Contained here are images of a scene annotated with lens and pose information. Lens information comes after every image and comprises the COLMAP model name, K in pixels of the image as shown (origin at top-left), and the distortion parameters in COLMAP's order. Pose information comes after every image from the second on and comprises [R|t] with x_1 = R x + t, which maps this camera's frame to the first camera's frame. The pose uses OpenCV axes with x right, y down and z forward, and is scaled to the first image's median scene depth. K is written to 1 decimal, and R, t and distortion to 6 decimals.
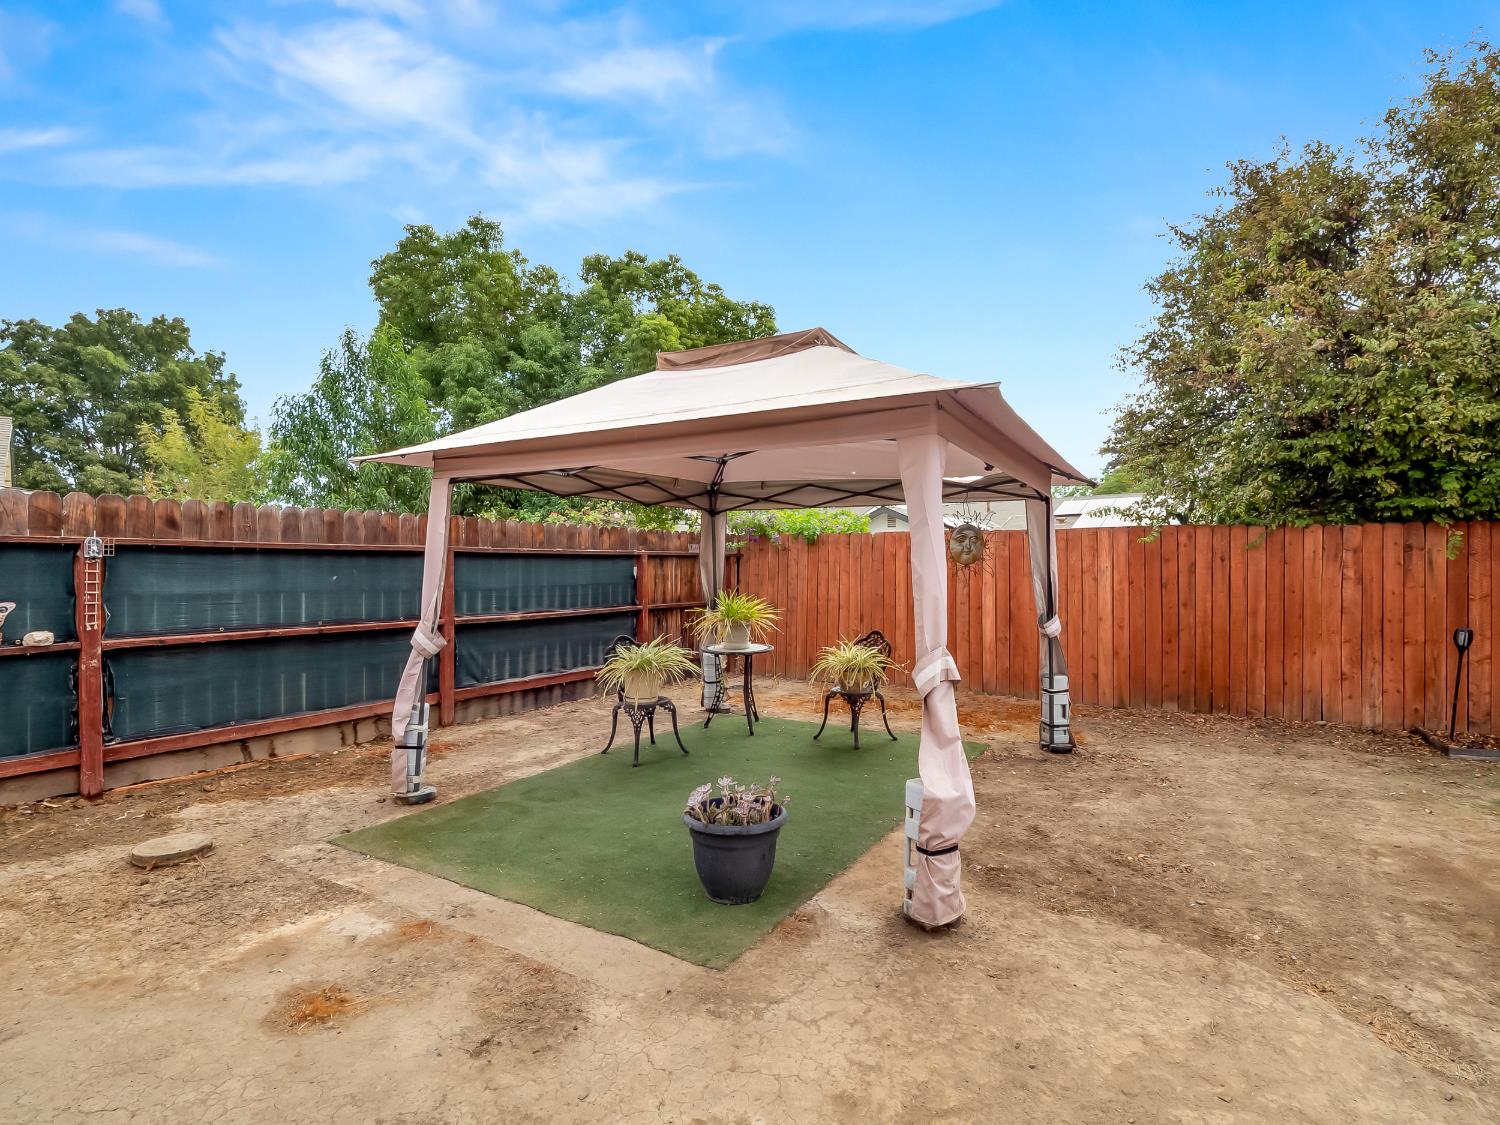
lens RADIAL K [[743.0, 0, 764.5], [0, 743.0, 574.6], [0, 0, 1]] dist [-0.014762, -0.001205]
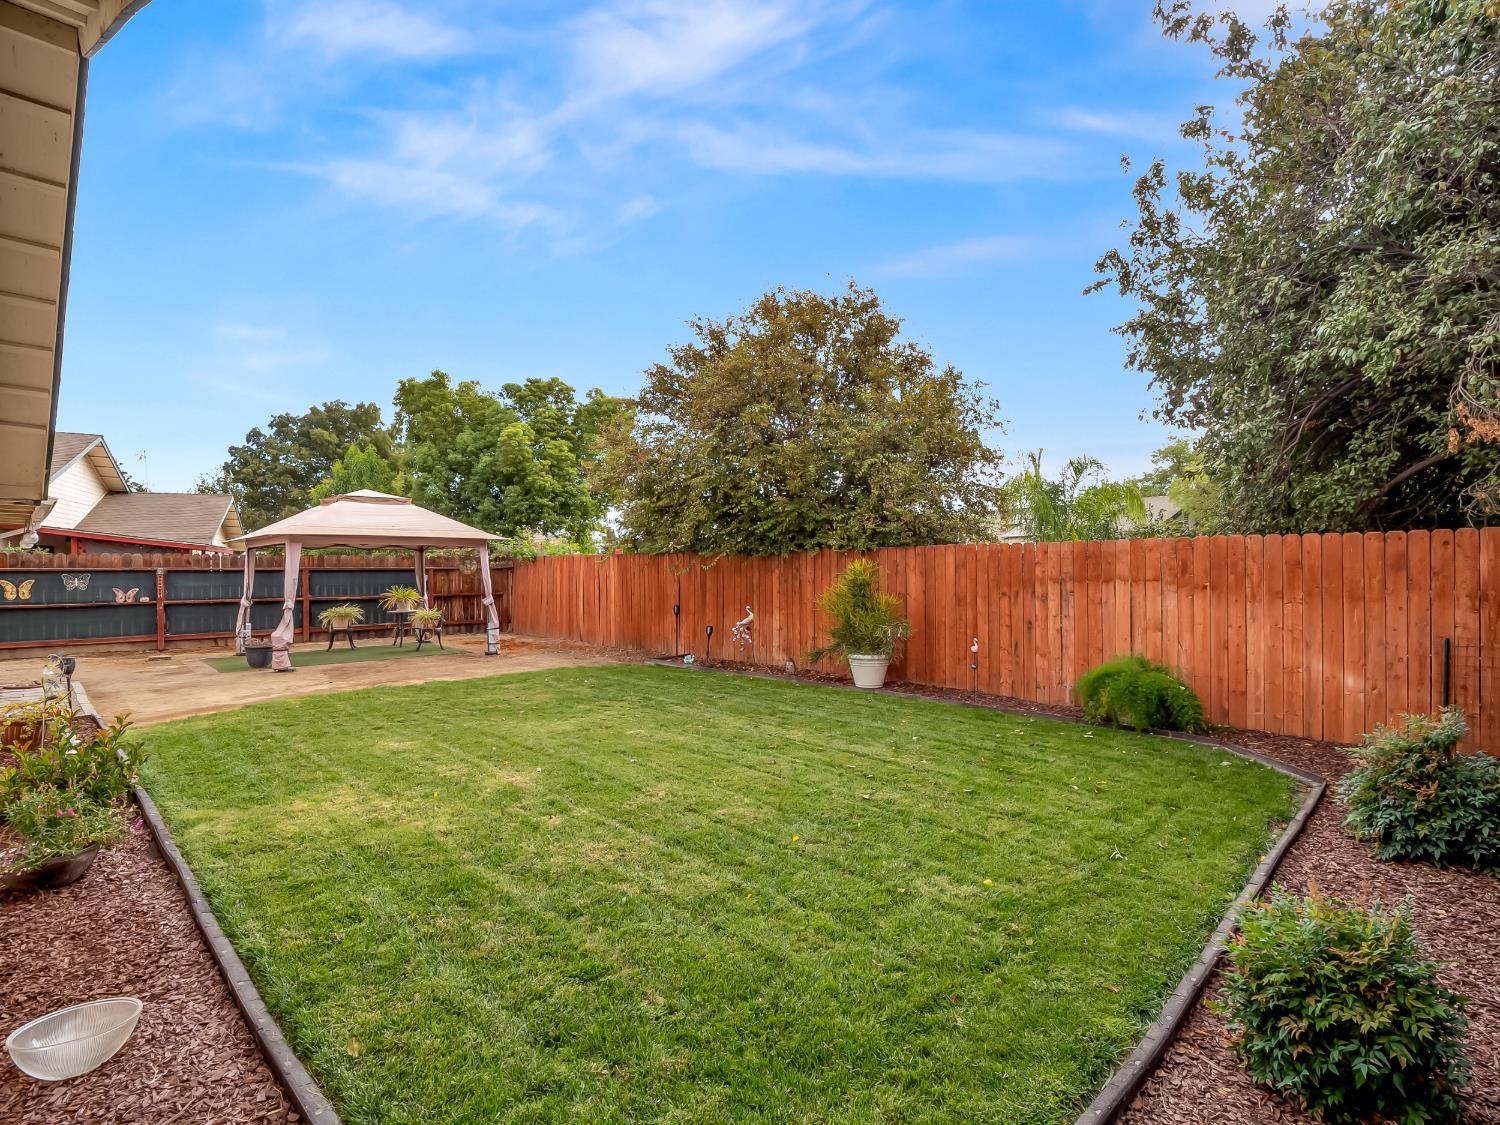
lens RADIAL K [[743.0, 0, 765.3], [0, 743.0, 571.2], [0, 0, 1]] dist [-0.014762, -0.001205]
pose [[0.960439, -0.004893, -0.278446, 1.705203], [0.002907, 0.999967, -0.007542, -0.004011], [0.278474, 0.006434, 0.960422, -0.910397]]
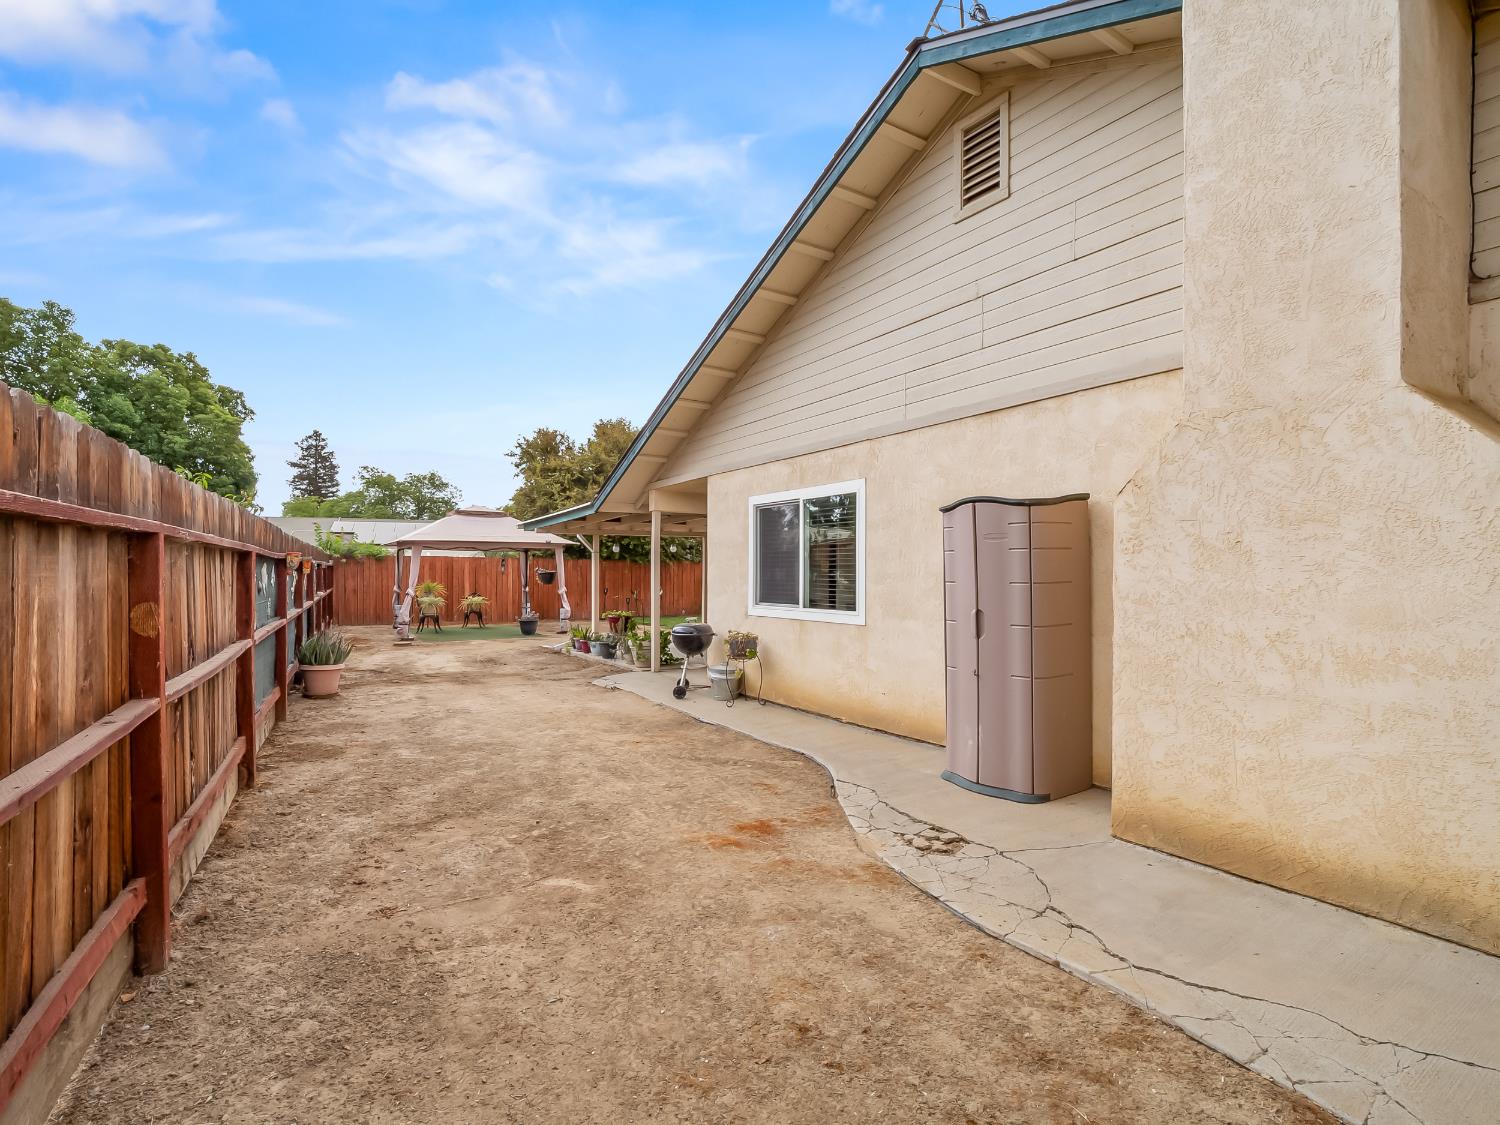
lens RADIAL K [[743.0, 0, 755.4], [0, 743.0, 574.1], [0, 0, 1]] dist [-0.014762, -0.001205]
pose [[0.487222, -0.001321, 0.873277, -1.895816], [0.008283, 0.999961, -0.003109, 0.019088], [-0.873239, 0.008748, 0.487214, -1.443275]]
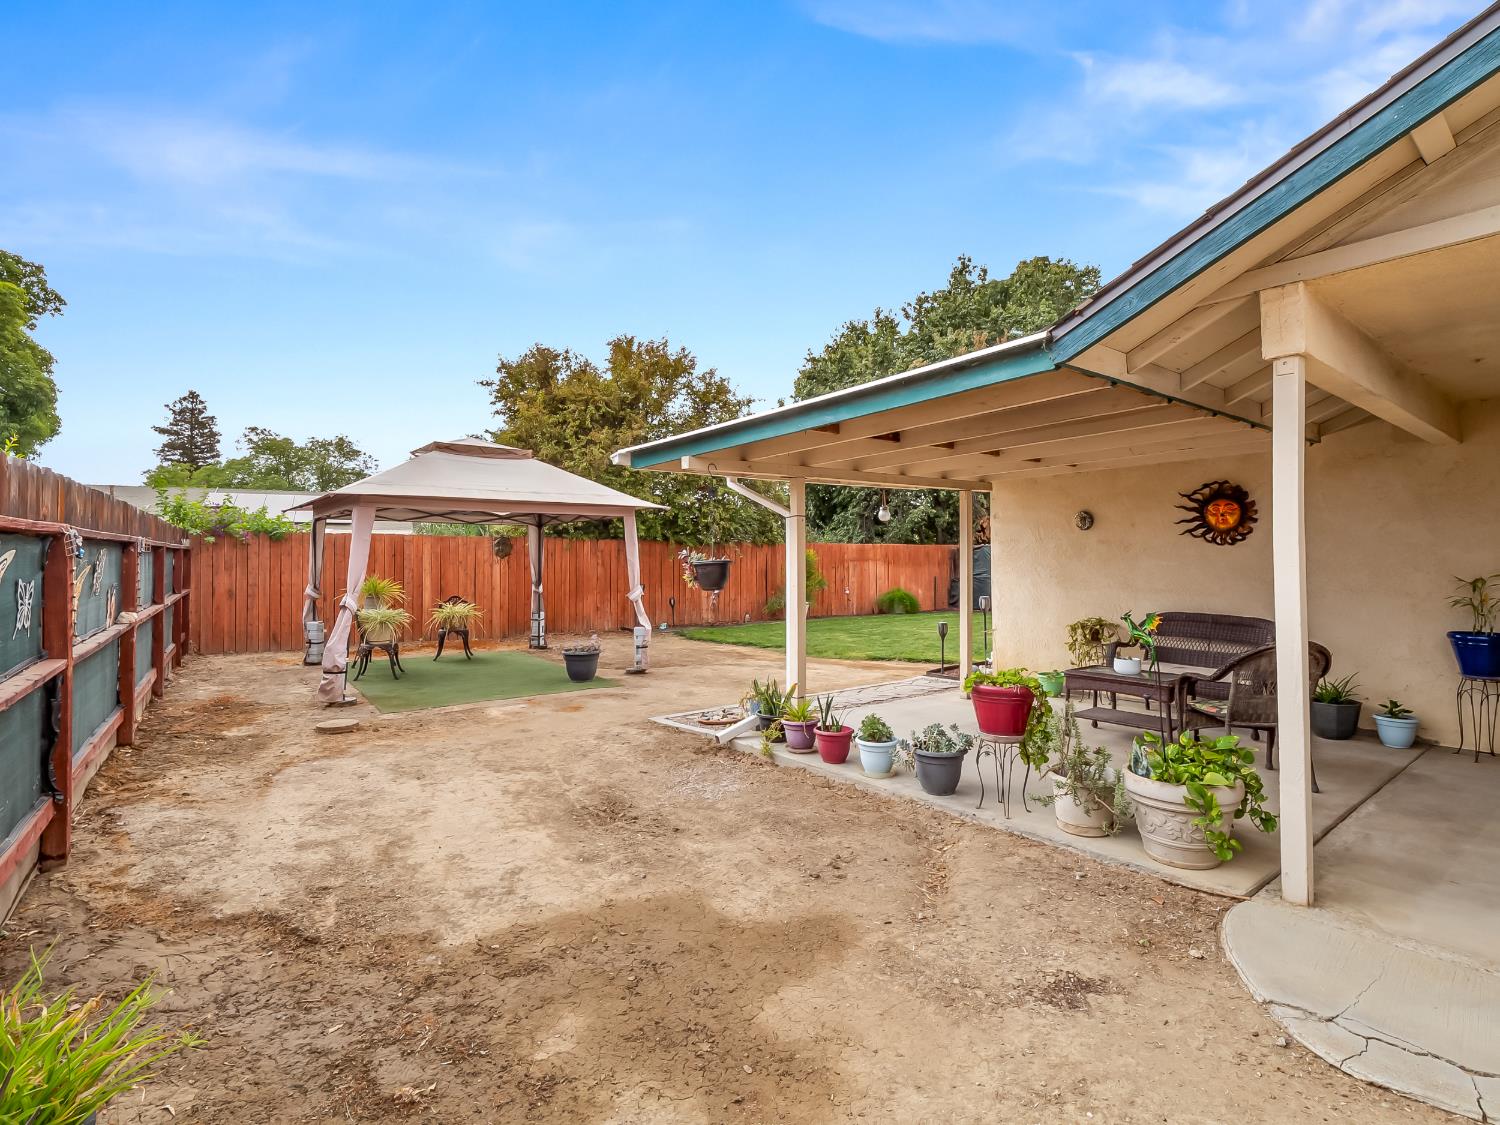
lens RADIAL K [[743.0, 0, 759.3], [0, 743.0, 547.8], [0, 0, 1]] dist [-0.014762, -0.001205]
pose [[0.382449, 0.012584, 0.923891, -1.149184], [0.009932, 0.999793, -0.017729, 0.001490], [-0.923923, 0.015957, 0.382245, -0.304853]]
